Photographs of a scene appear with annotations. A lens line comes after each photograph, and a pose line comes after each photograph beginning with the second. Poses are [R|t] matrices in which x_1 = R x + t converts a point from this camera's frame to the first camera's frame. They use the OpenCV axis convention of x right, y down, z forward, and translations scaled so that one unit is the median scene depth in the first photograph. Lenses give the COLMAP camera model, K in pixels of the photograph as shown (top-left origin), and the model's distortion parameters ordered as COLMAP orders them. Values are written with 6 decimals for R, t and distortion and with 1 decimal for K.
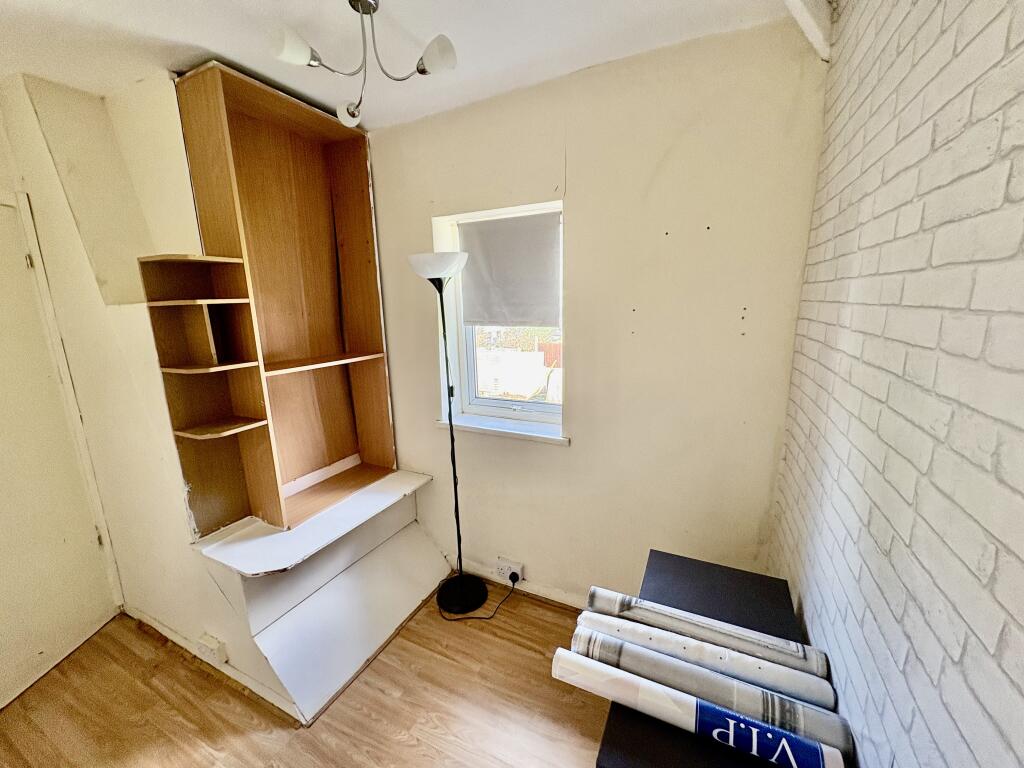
lens RADIAL K [[409.9, 0, 511.8], [0, 409.9, 385.1], [0, 0, 1]] dist [0.004147, -0.000934]
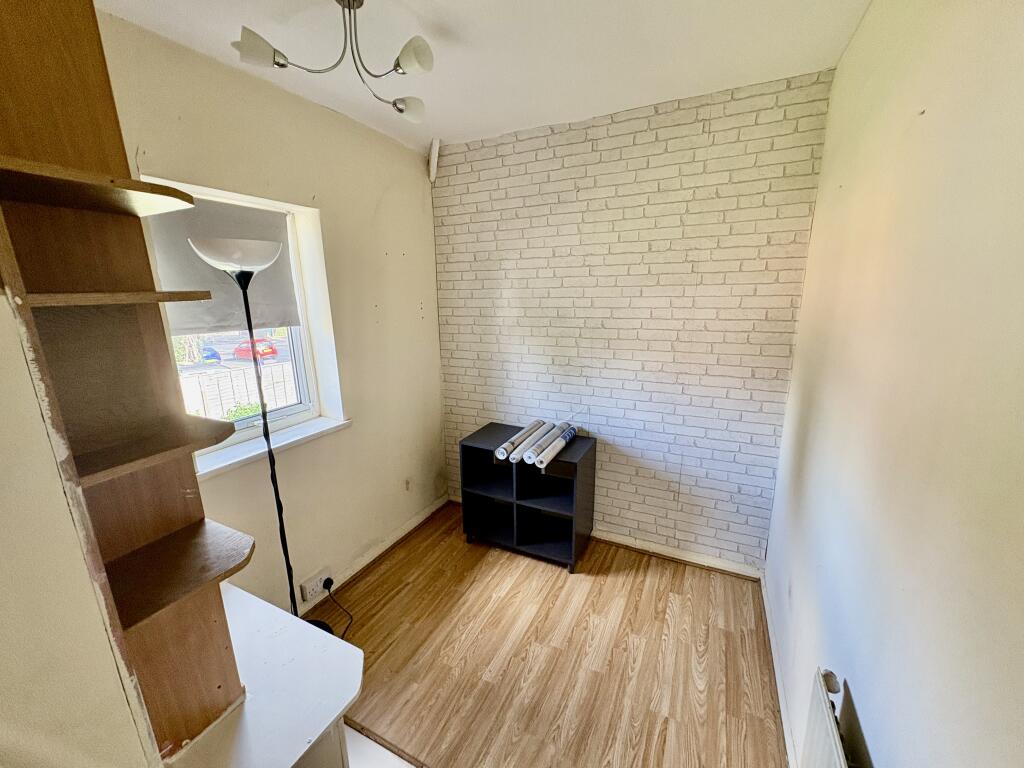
lens RADIAL K [[409.9, 0, 515.3], [0, 409.9, 385.2], [0, 0, 1]] dist [0.004147, -0.000934]
pose [[-0.011438, -0.202747, 0.979164, -1.222803], [0.217882, 0.955194, 0.200329, -0.113300], [-0.975908, 0.215634, 0.033249, 0.616079]]
